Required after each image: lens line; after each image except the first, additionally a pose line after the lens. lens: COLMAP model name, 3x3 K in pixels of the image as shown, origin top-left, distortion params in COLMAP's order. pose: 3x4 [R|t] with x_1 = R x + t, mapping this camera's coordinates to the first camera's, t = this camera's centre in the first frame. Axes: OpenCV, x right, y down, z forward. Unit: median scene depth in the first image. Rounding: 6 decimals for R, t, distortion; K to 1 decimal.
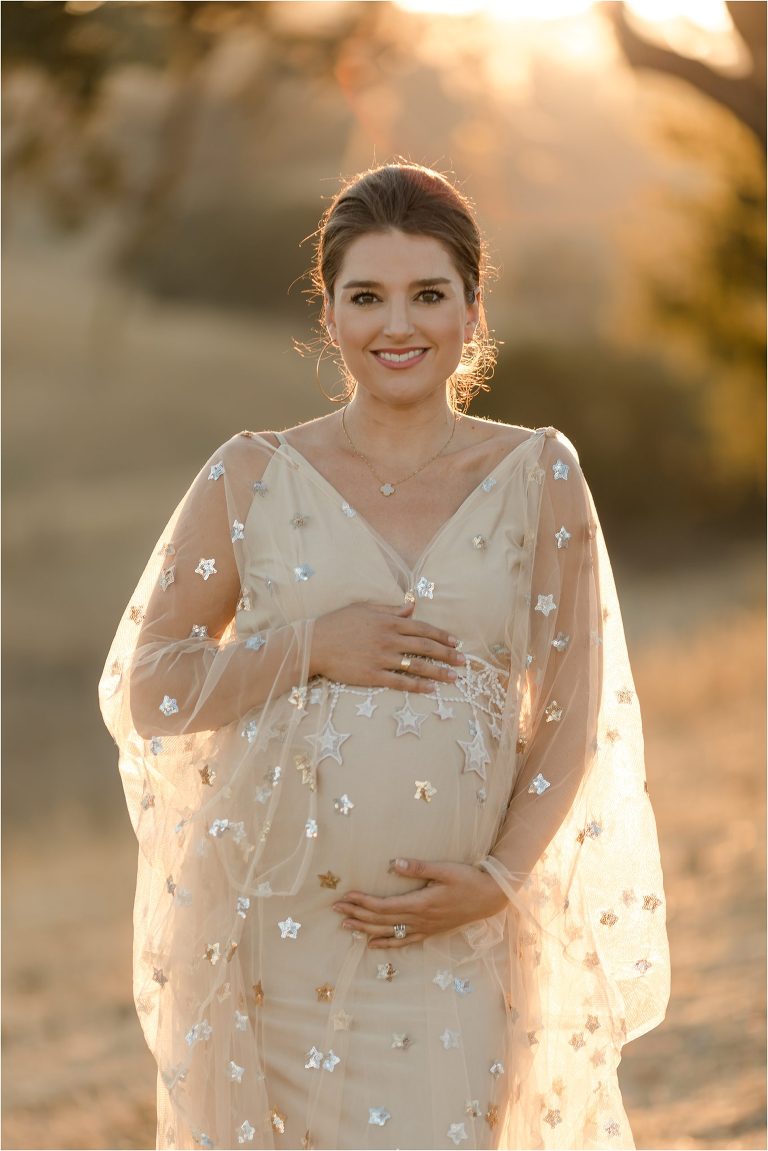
lens RADIAL K [[4439.4, 0, 384.0], [0, 4439.4, 575.5], [0, 0, 1]] dist [-0.134832, 4.325013]
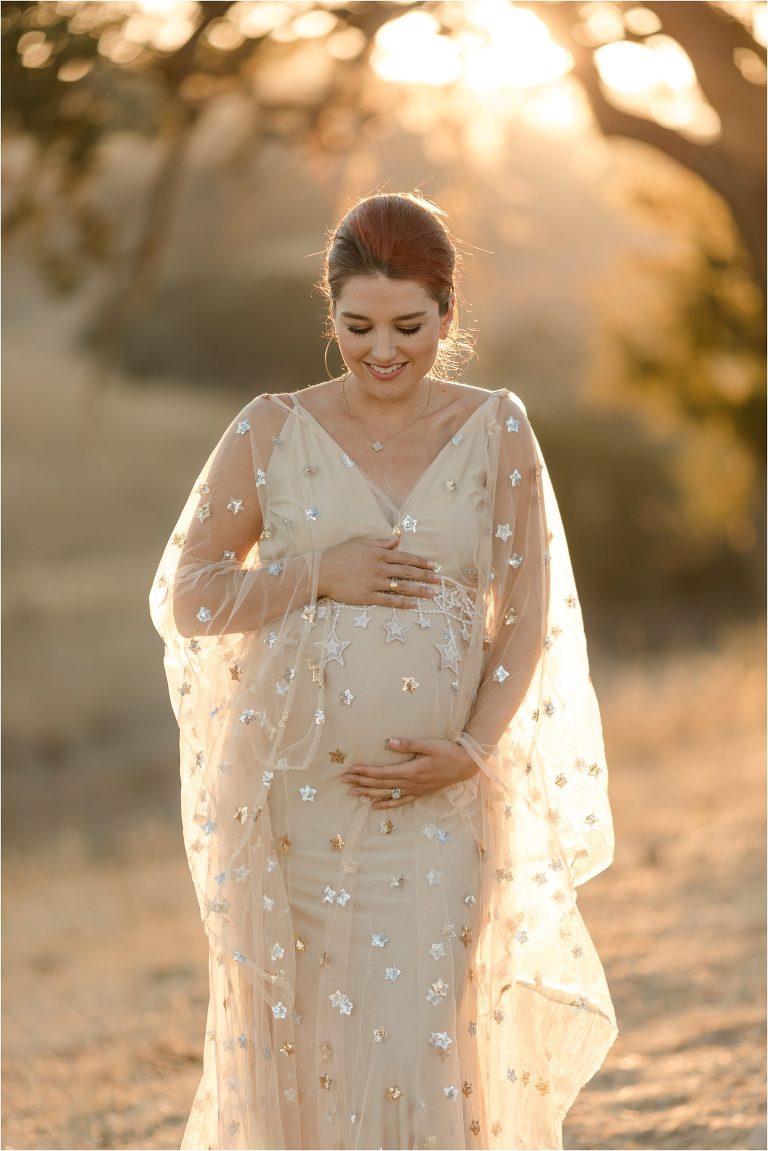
lens RADIAL K [[4439.4, 0, 384.0], [0, 4439.4, 575.5], [0, 0, 1]] dist [-0.134832, 4.325013]
pose [[0.999715, -0.023605, 0.003426, -0.002321], [0.023656, 0.999595, -0.015800, 0.037988], [-0.003052, 0.015876, 0.999869, -0.262030]]
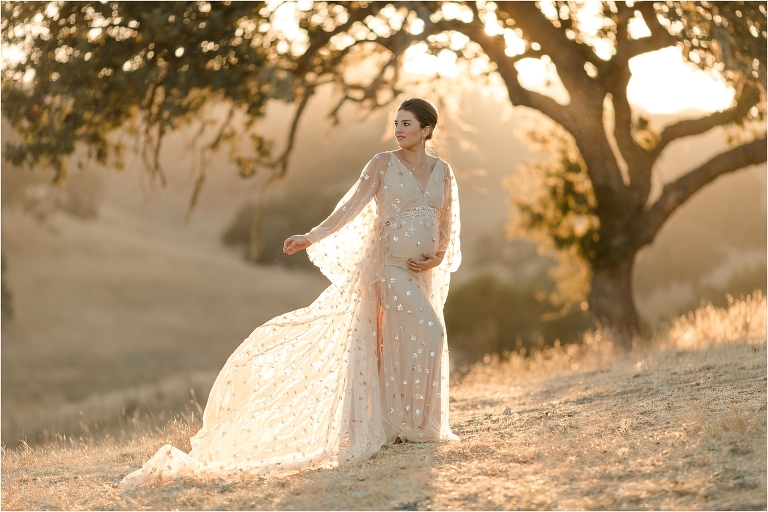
lens RADIAL K [[3066.9, 0, 384.0], [0, 3066.9, 256.0], [0, 0, 1]] dist [0.158236, -6.147288]
pose [[0.999956, -0.009004, 0.002663, -0.095904], [0.009170, 0.997458, -0.070667, 0.619828], [-0.002020, 0.070689, 0.997496, -4.471446]]
